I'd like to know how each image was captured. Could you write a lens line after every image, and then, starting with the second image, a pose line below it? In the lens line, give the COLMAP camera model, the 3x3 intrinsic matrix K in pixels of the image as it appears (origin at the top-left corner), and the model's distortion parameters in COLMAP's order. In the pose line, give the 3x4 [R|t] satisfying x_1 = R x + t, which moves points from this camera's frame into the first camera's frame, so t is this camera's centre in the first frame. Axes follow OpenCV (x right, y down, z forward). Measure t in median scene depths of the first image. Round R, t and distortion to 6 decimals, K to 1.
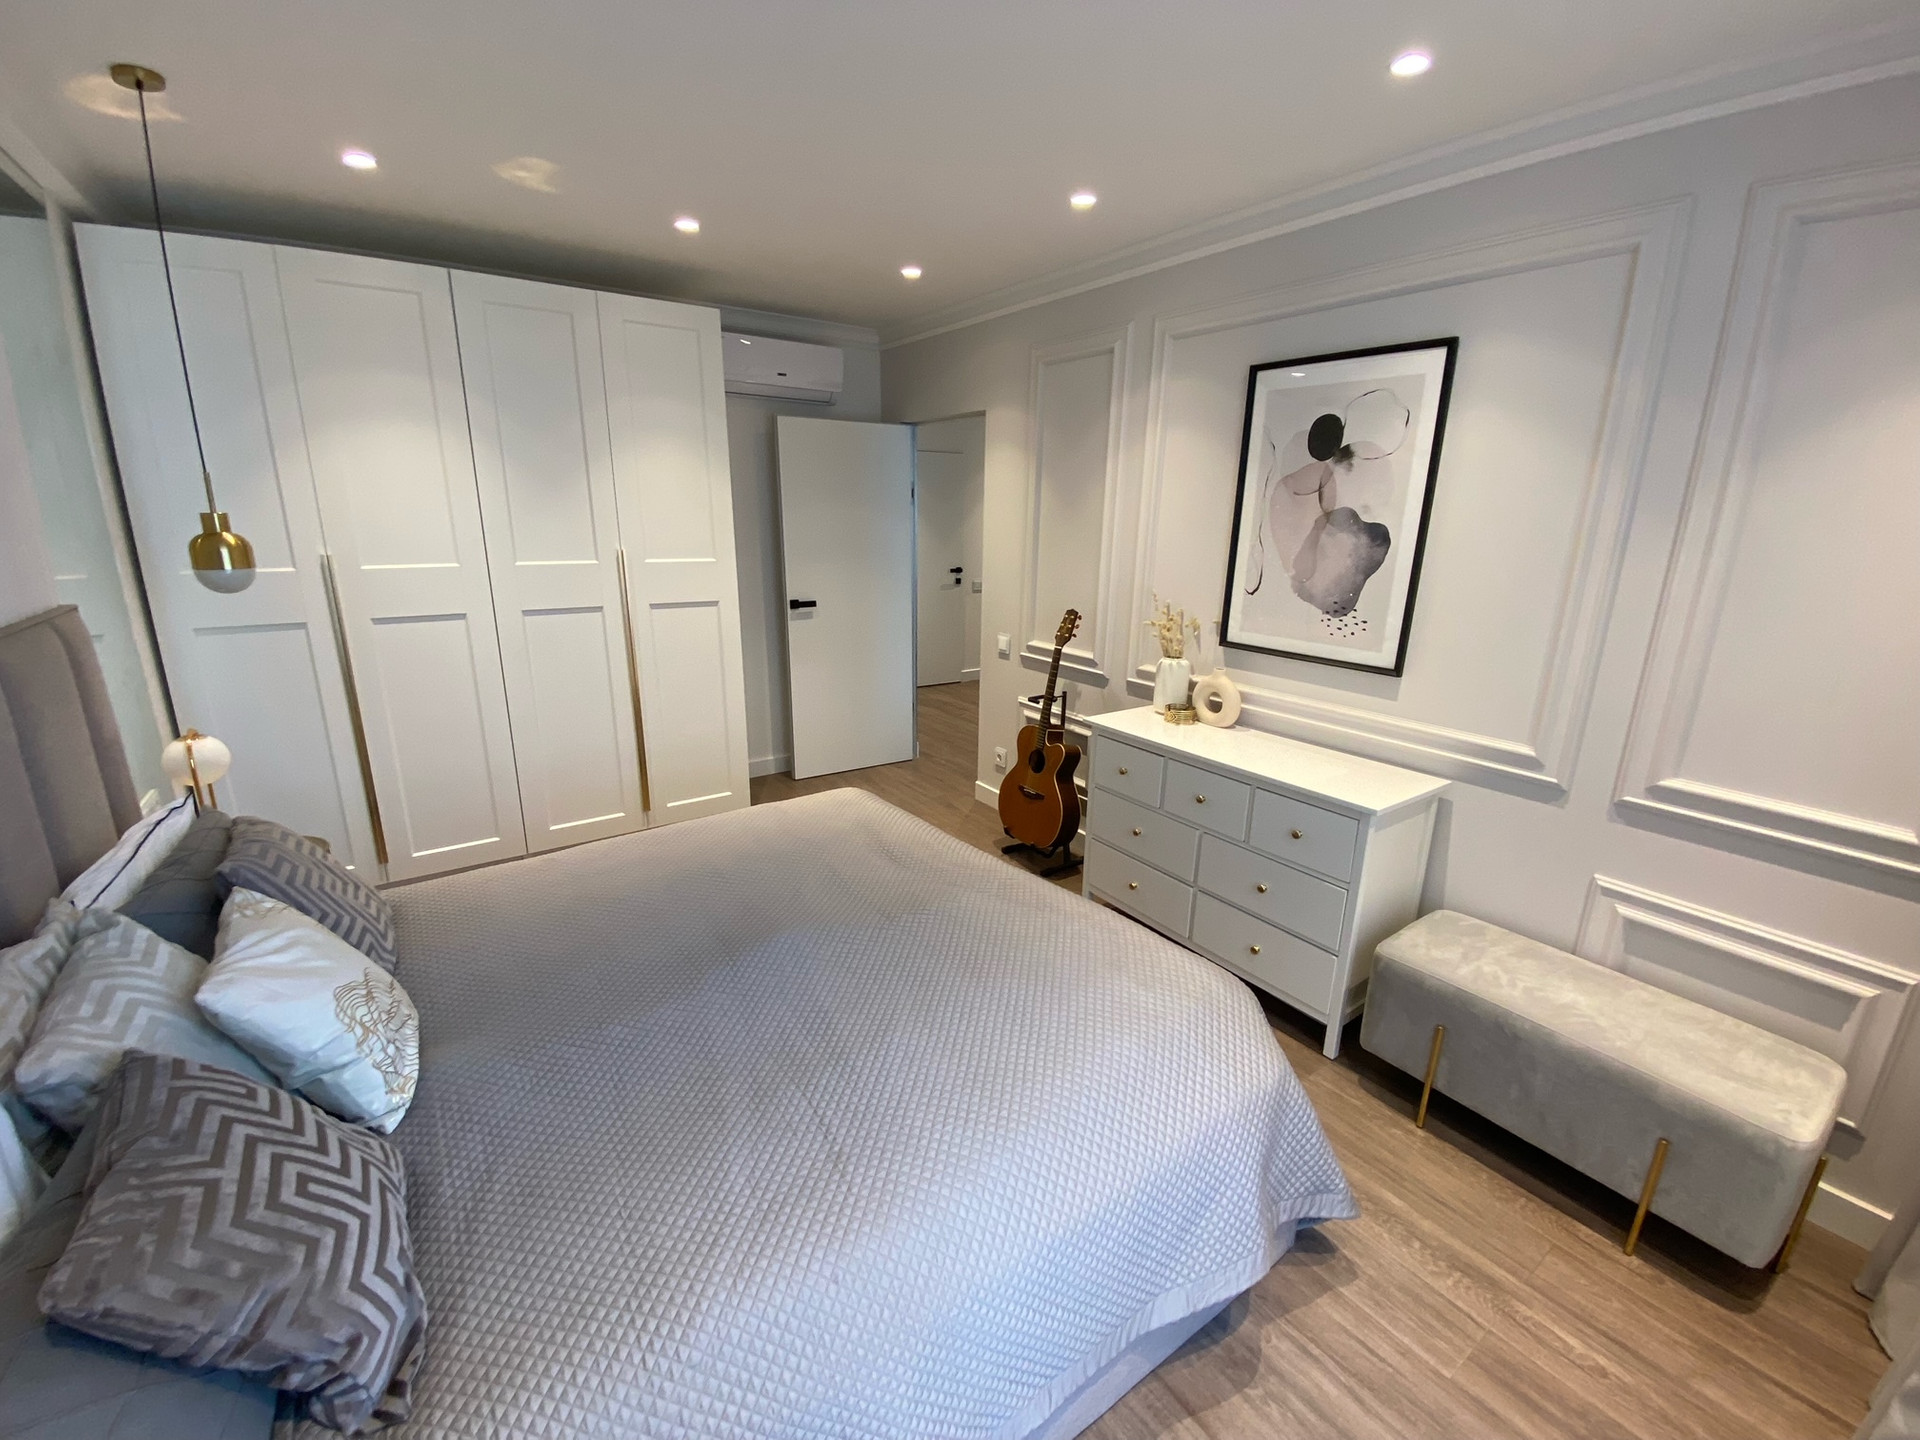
lens RADIAL K [[788.6, 0, 954.8], [0, 788.6, 715.7], [0, 0, 1]] dist [0.042353, -0.029366]
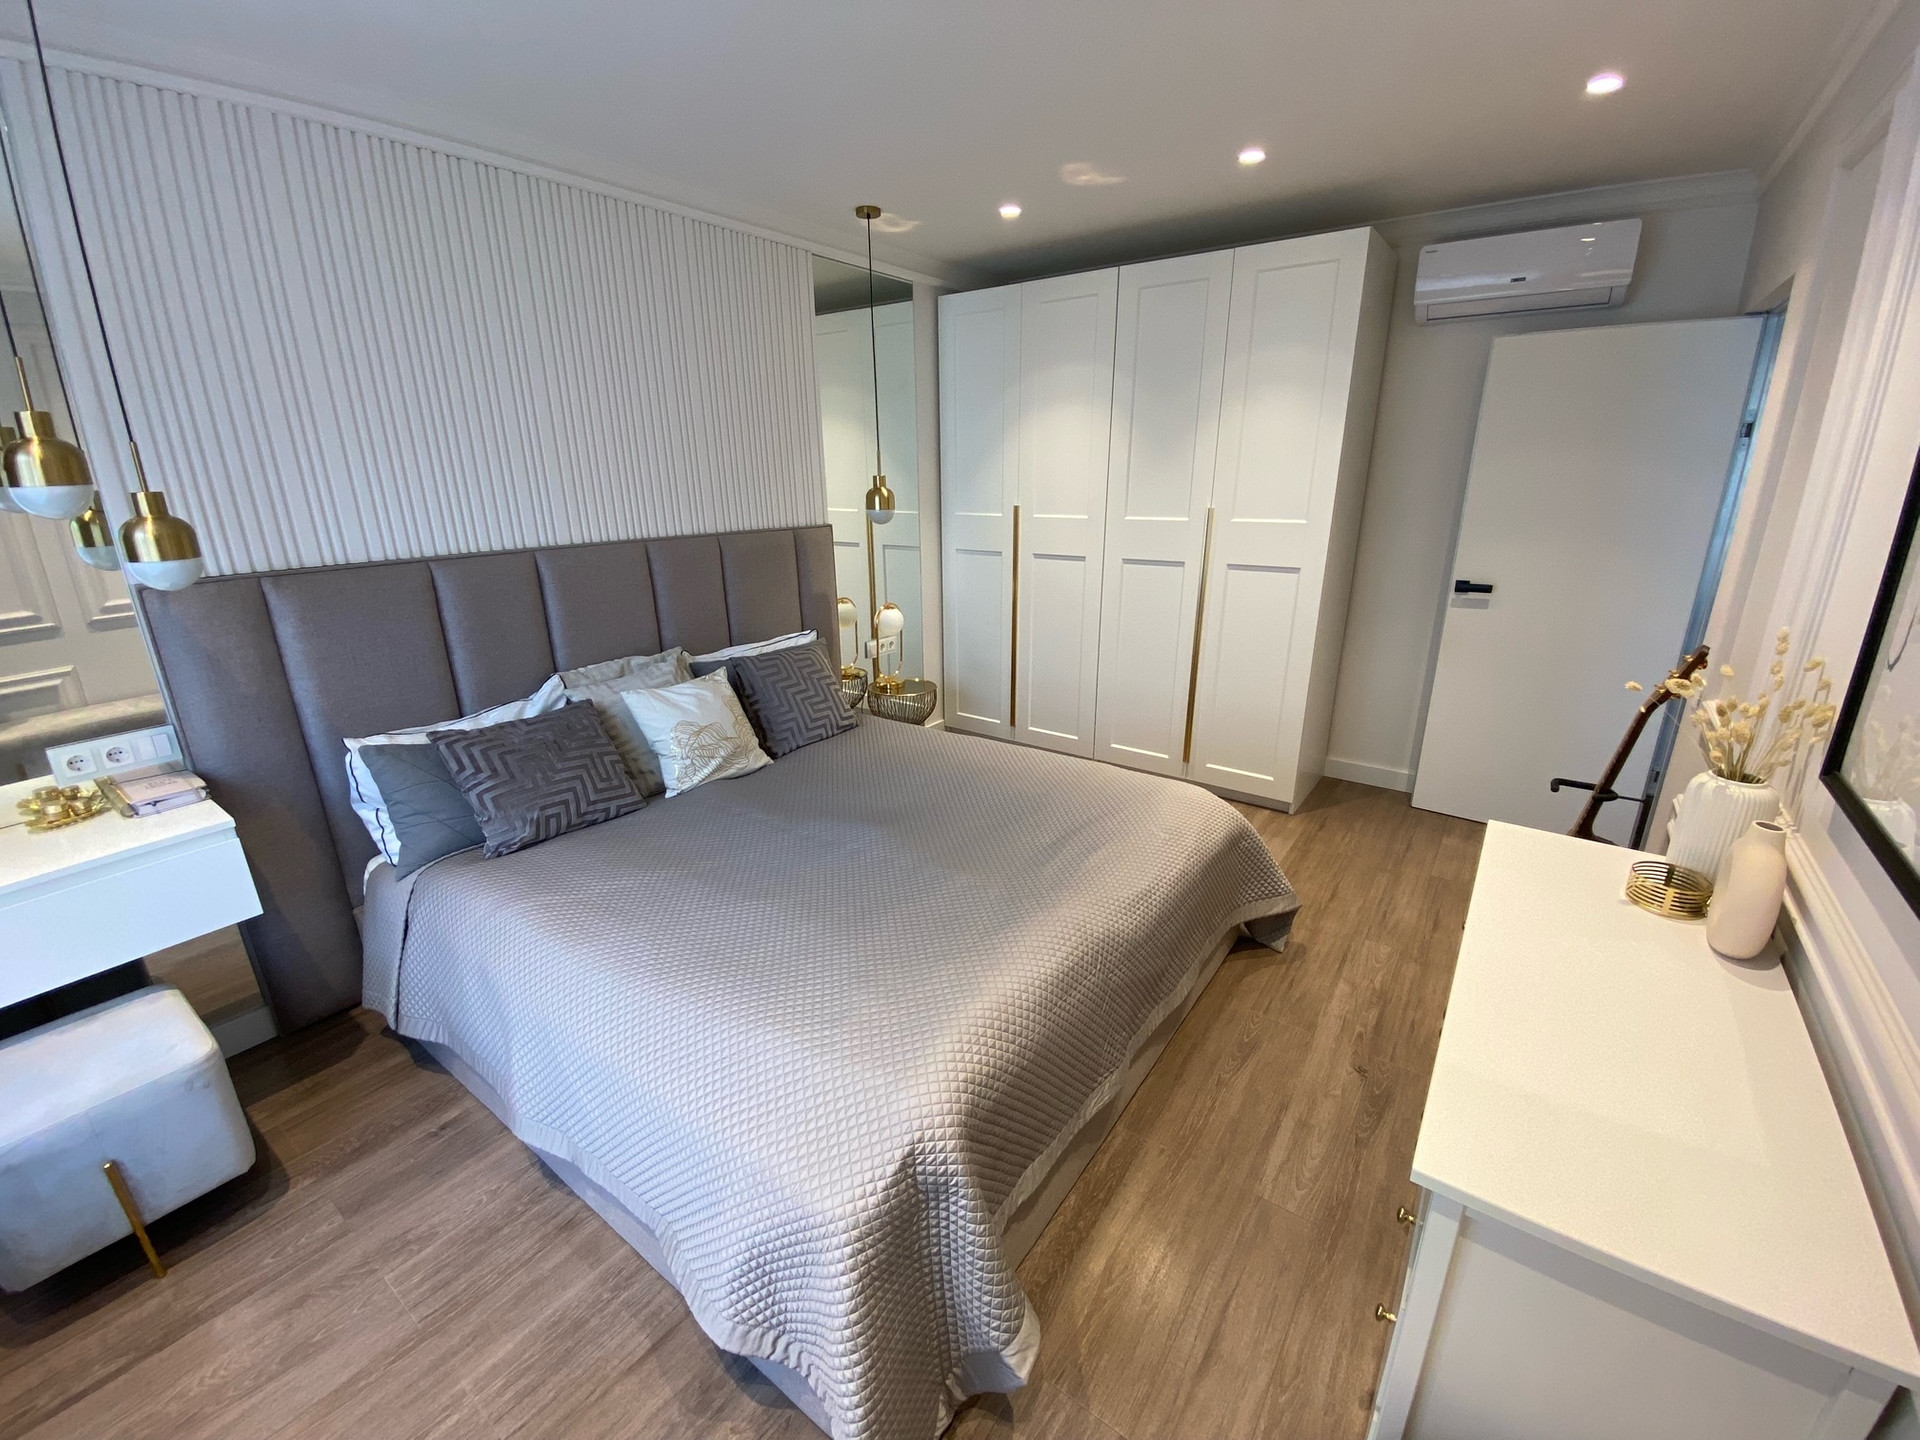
lens RADIAL K [[788.6, 0, 954.8], [0, 788.6, 715.7], [0, 0, 1]] dist [0.042353, -0.029366]
pose [[0.313254, 0.269403, -0.910656, 0.650542], [-0.226046, 0.952510, 0.204028, -0.118014], [0.922375, 0.141938, 0.359275, 0.496050]]
